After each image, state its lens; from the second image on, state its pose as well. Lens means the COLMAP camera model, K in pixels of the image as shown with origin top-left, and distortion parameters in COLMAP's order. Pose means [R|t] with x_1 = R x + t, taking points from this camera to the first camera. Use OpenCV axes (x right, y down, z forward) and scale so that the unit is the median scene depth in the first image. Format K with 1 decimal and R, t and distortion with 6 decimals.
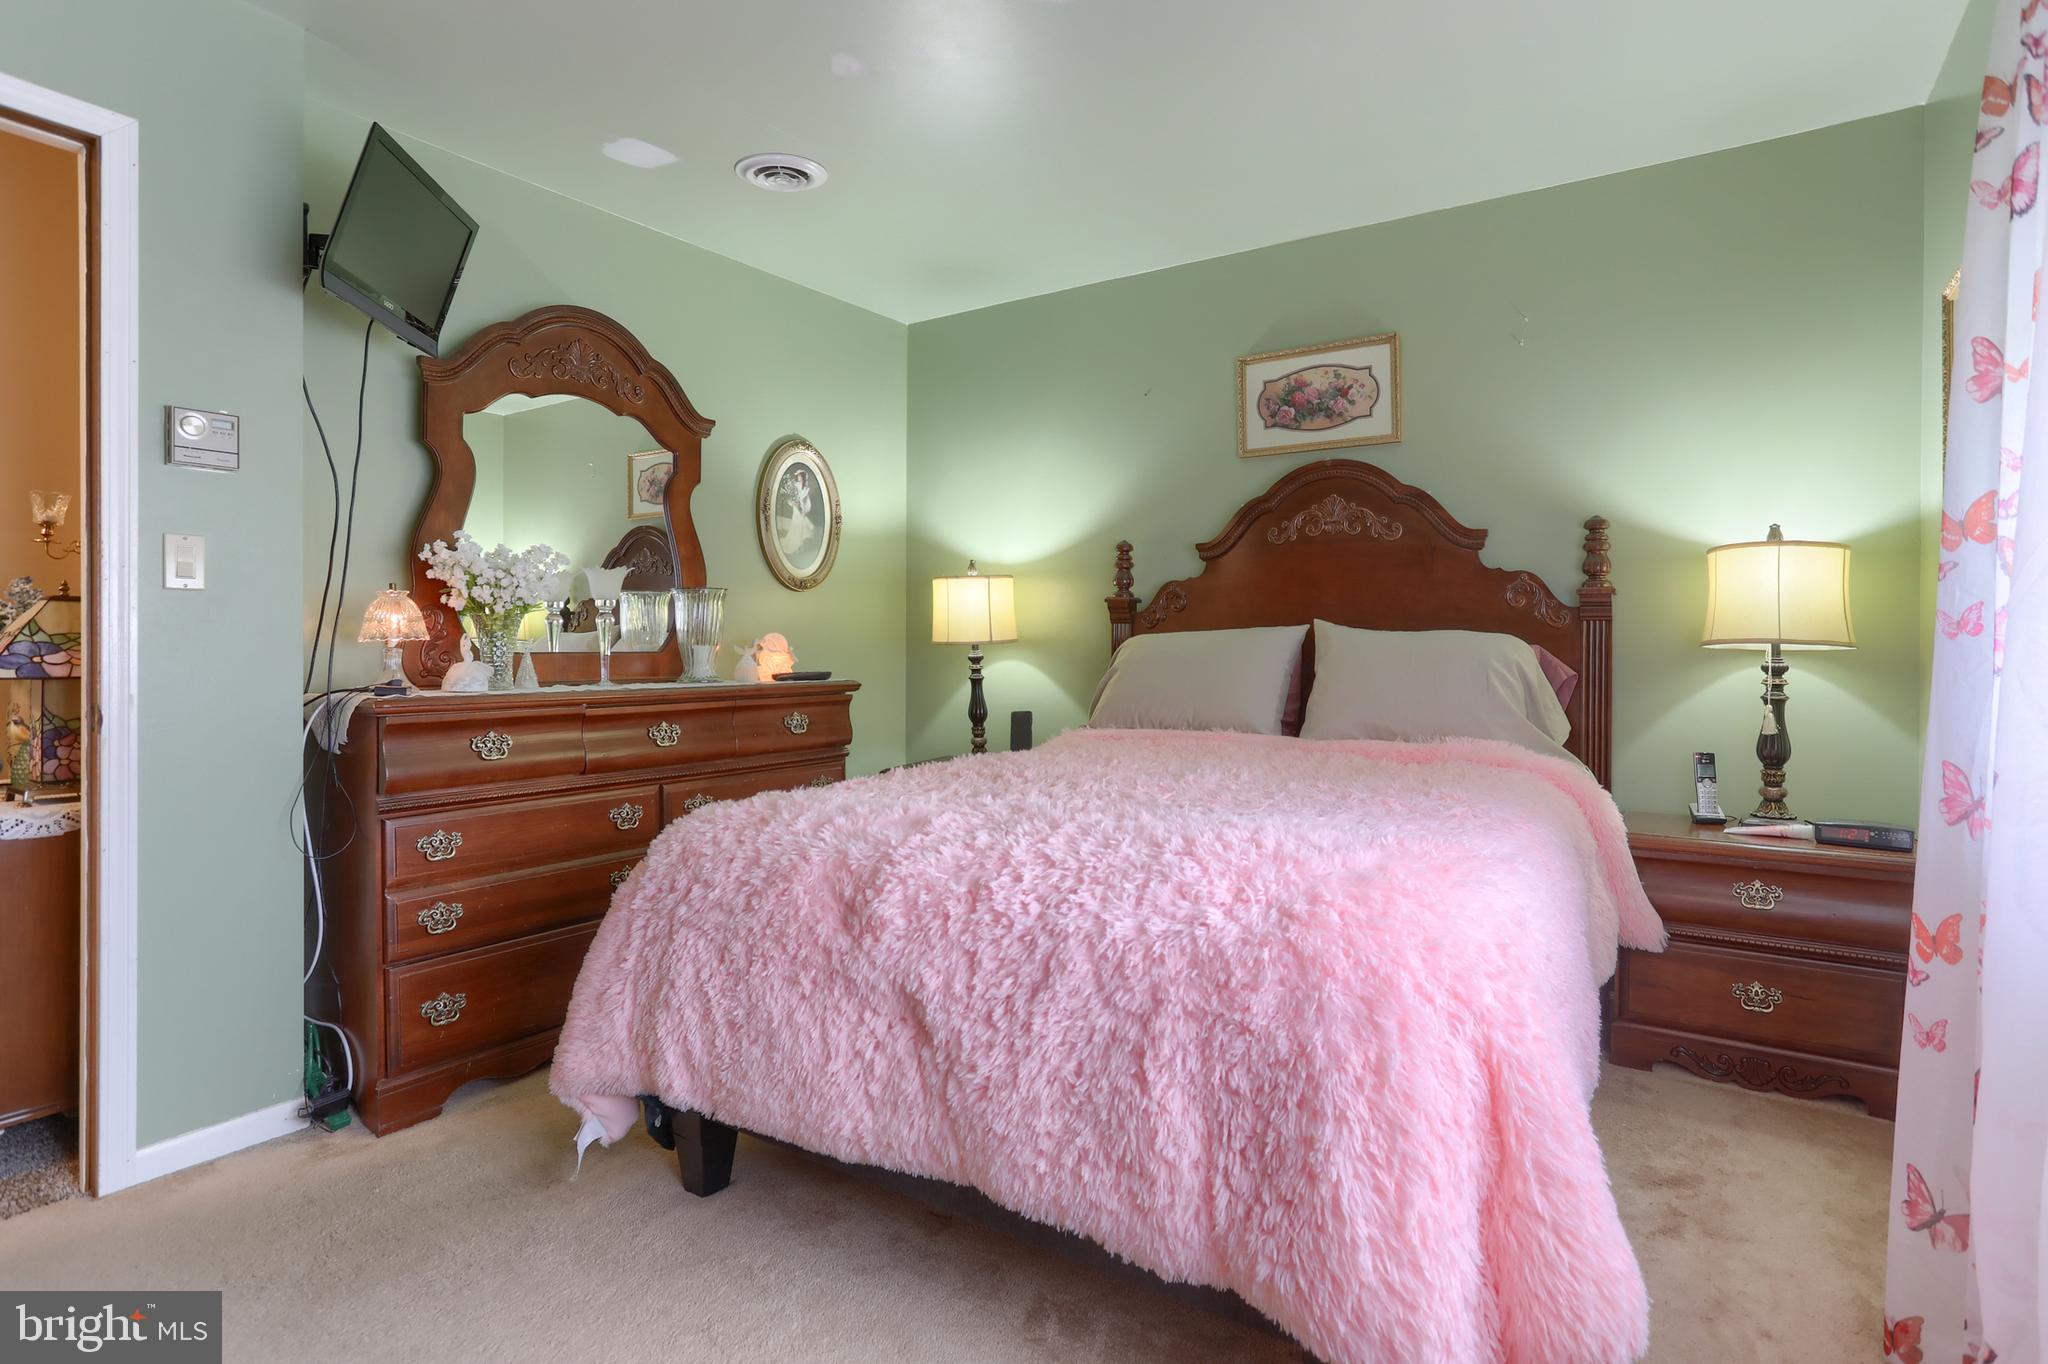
lens RADIAL K [[1038.5, 0, 1005.8], [0, 1038.5, 677.1], [0, 0, 1]] dist [-0.063619, 0.032915]
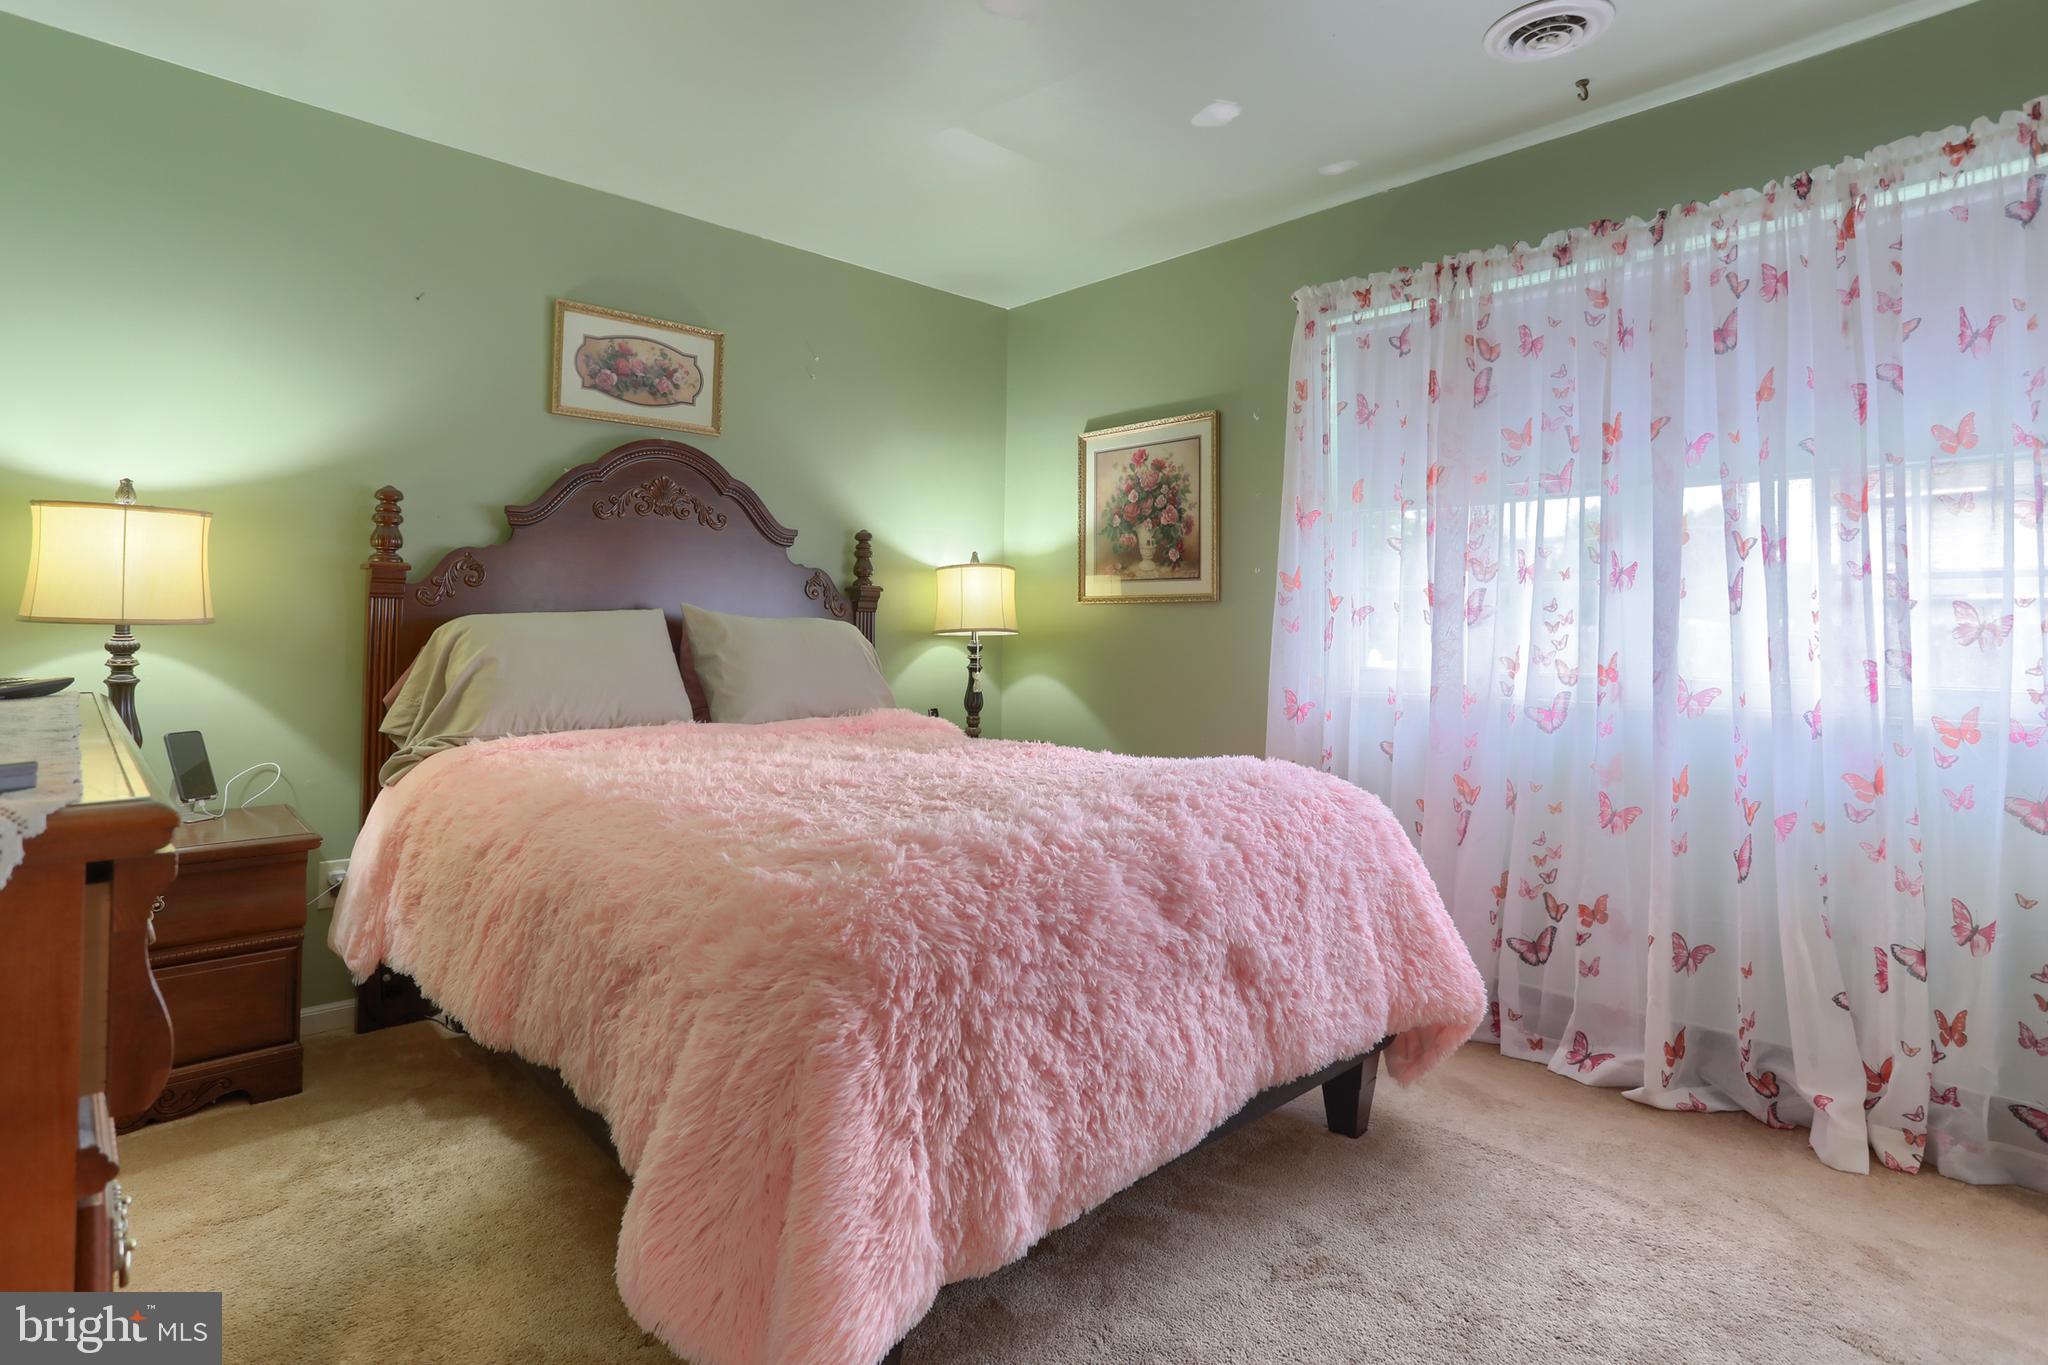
lens RADIAL K [[1038.5, 0, 1005.8], [0, 1038.5, 677.6], [0, 0, 1]] dist [-0.063619, 0.032915]
pose [[0.223384, -0.037041, 0.974026, -0.569401], [0.020293, 0.999238, 0.033345, -0.011816], [-0.974519, 0.012317, 0.223965, 0.466136]]
